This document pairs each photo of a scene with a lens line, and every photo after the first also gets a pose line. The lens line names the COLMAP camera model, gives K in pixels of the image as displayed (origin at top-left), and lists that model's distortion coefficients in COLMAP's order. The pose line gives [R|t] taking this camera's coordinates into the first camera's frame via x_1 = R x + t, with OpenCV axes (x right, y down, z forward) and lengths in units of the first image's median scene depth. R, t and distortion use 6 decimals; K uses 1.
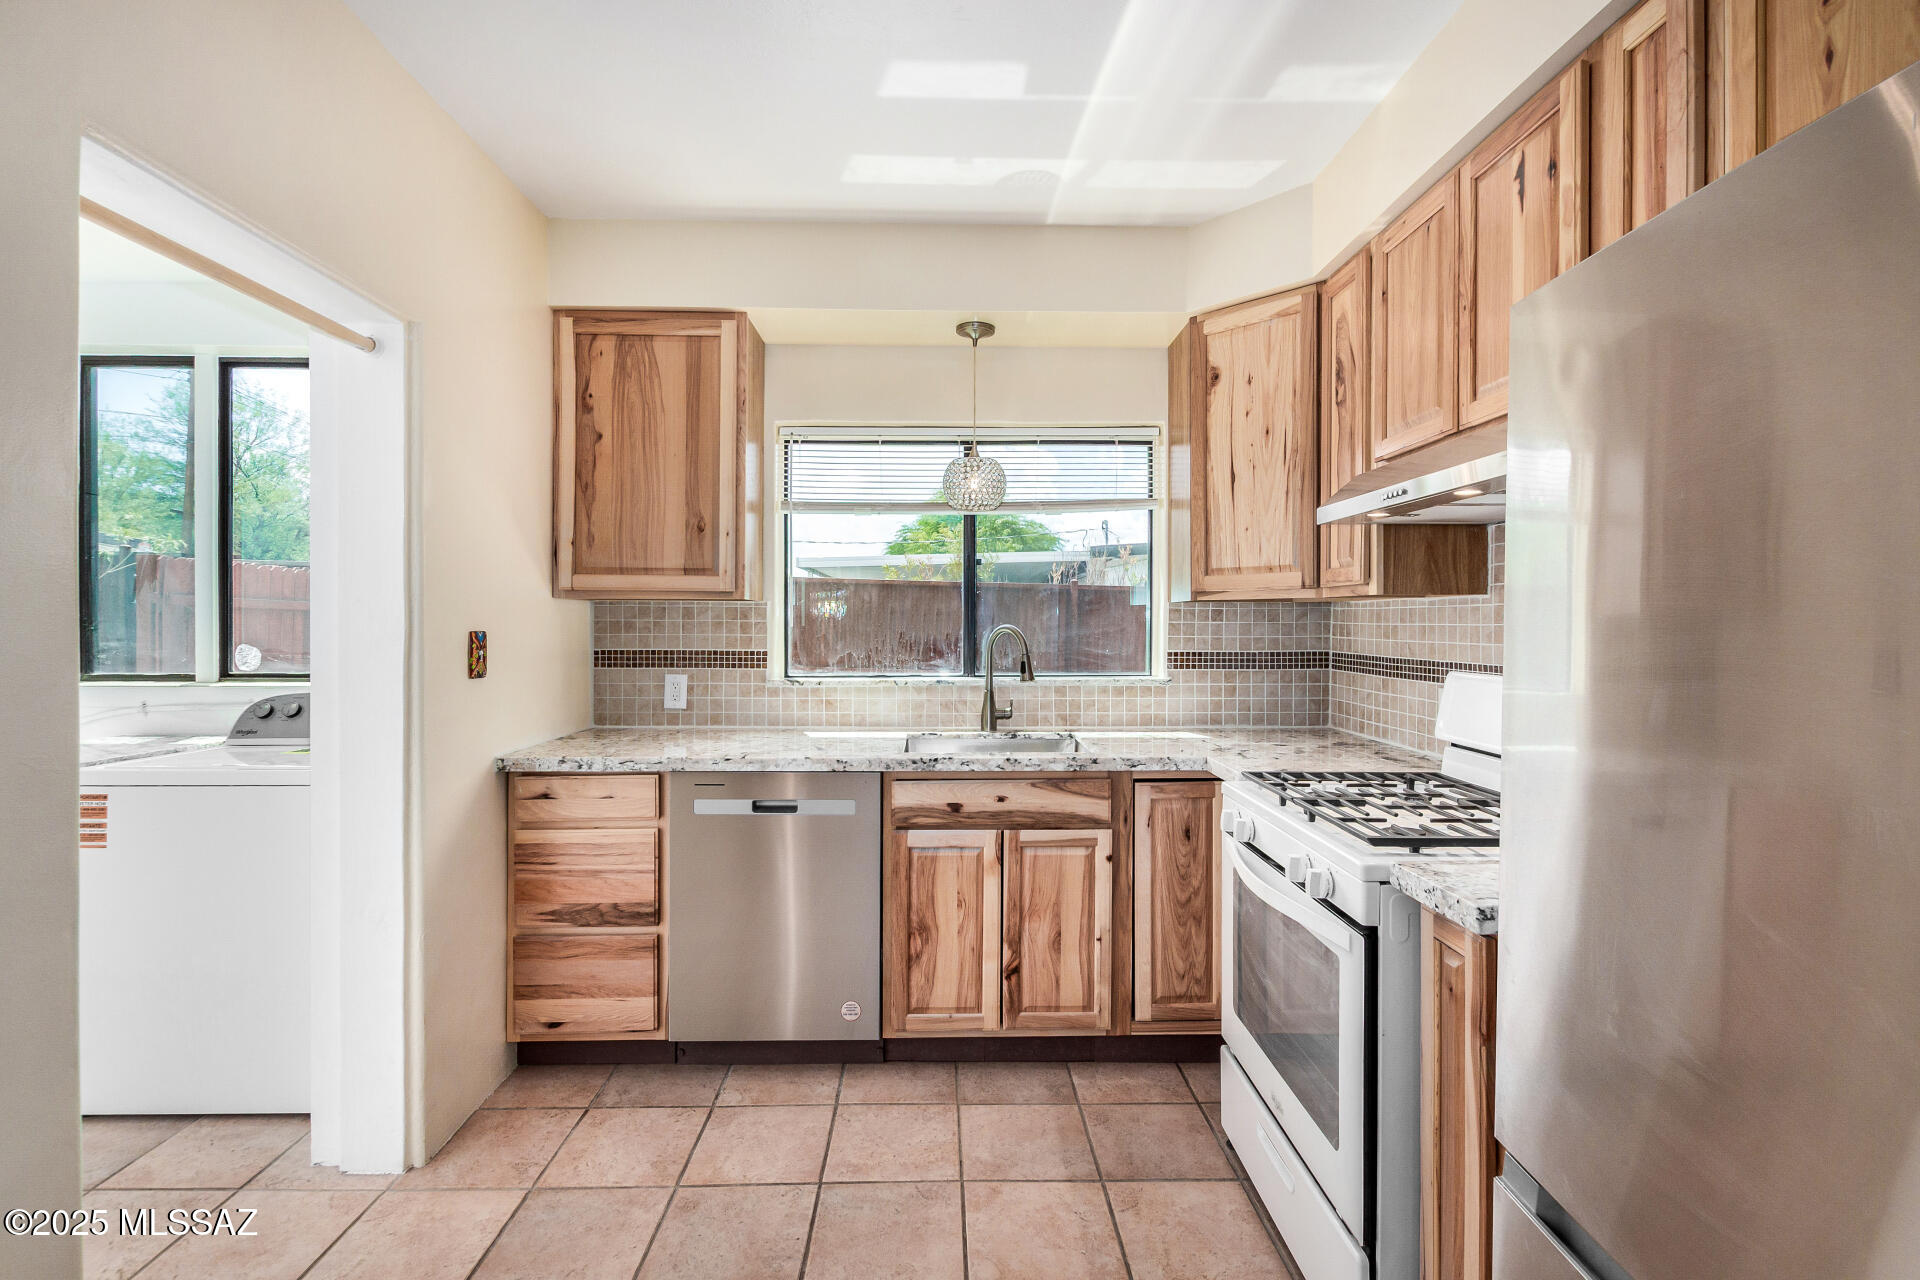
lens RADIAL K [[884.4, 0, 967.8], [0, 884.4, 634.1], [0, 0, 1]] dist [0.003023, -0.003391]
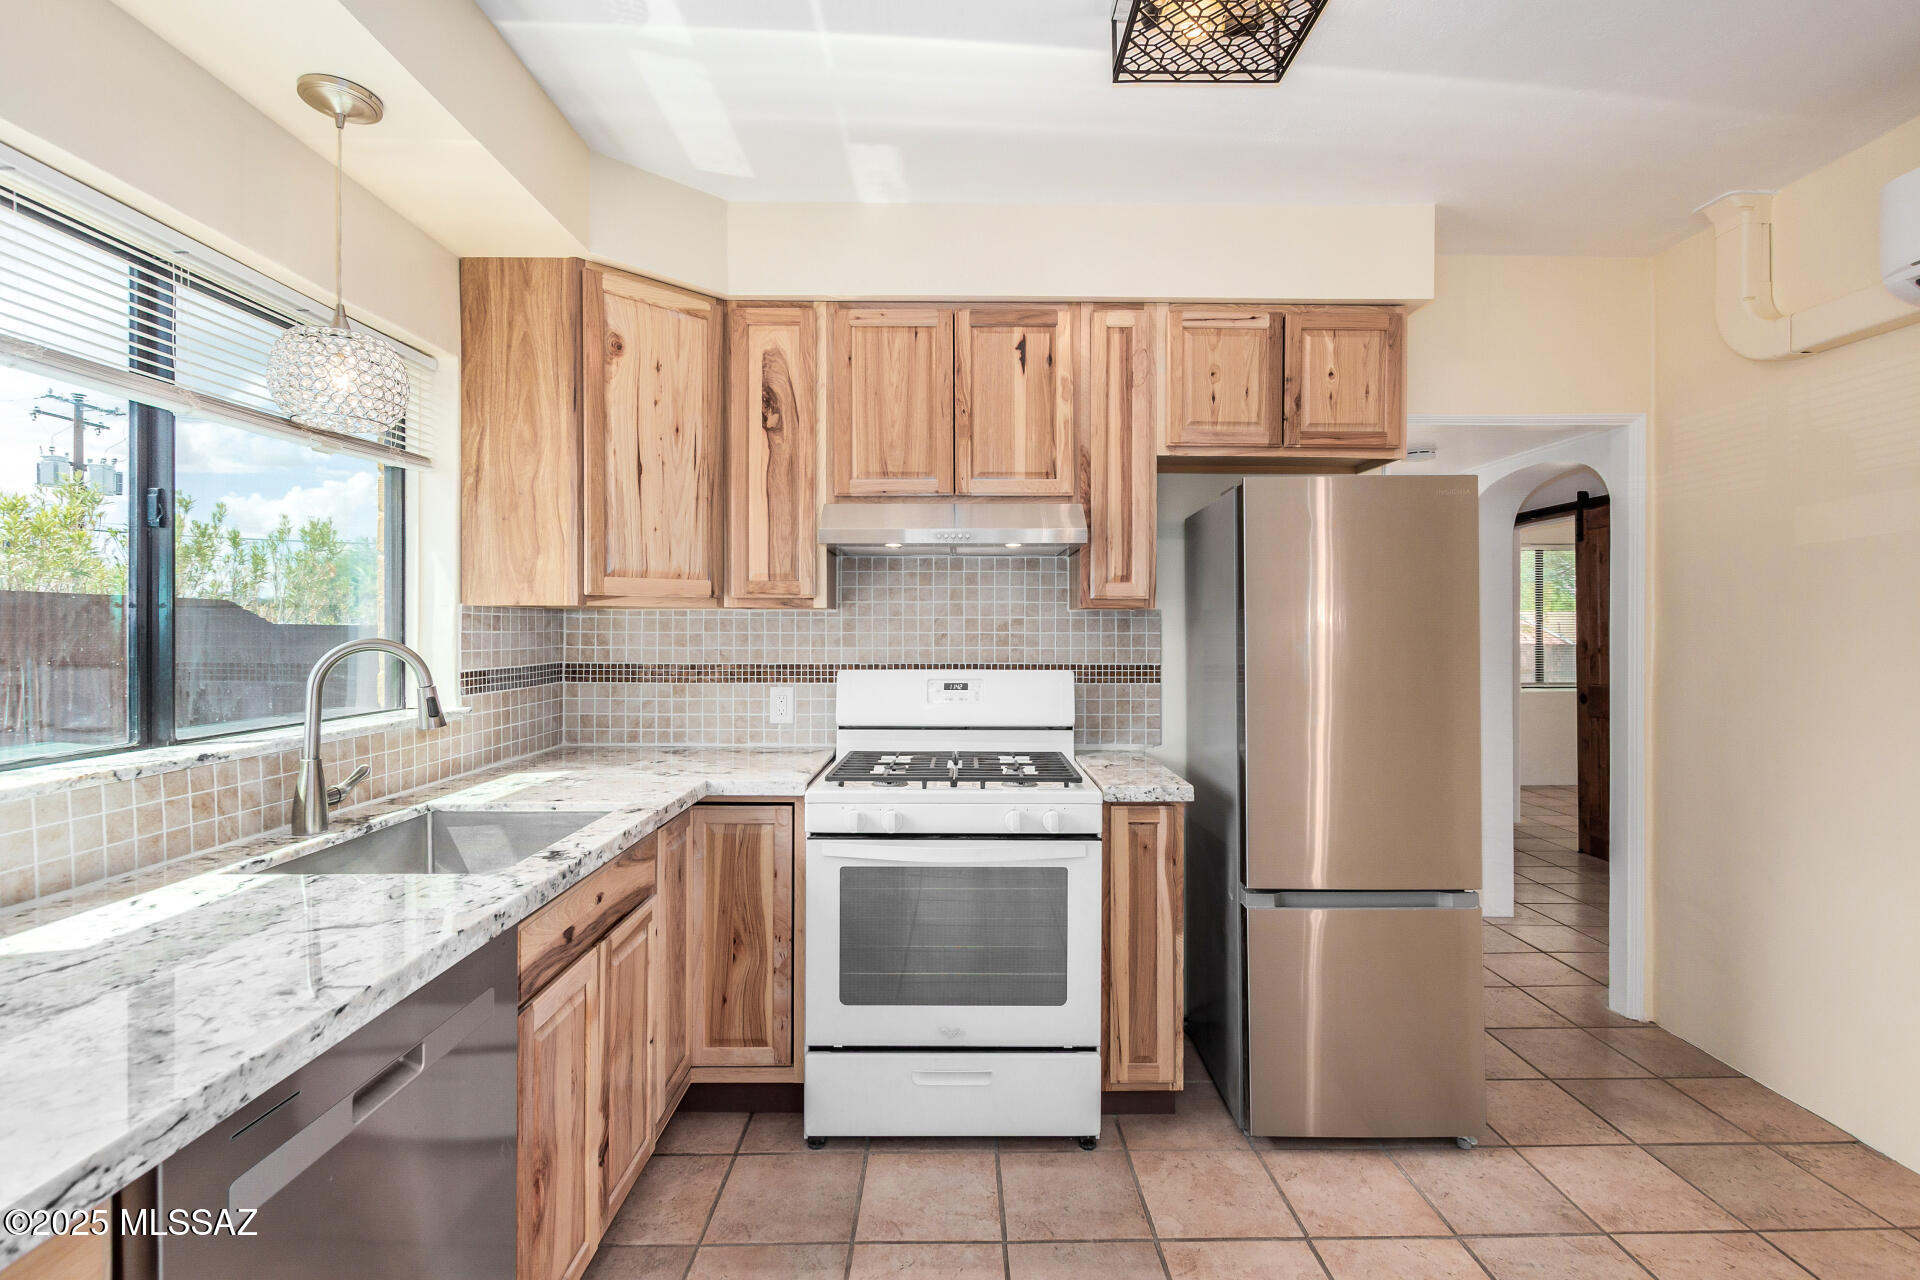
lens RADIAL K [[884.4, 0, 965.8], [0, 884.4, 636.8], [0, 0, 1]] dist [0.003023, -0.003391]
pose [[0.026752, -0.011922, 0.999571, -0.569811], [0.012642, 0.999853, 0.011587, -0.014495], [-0.999562, 0.012327, 0.026899, 0.640164]]
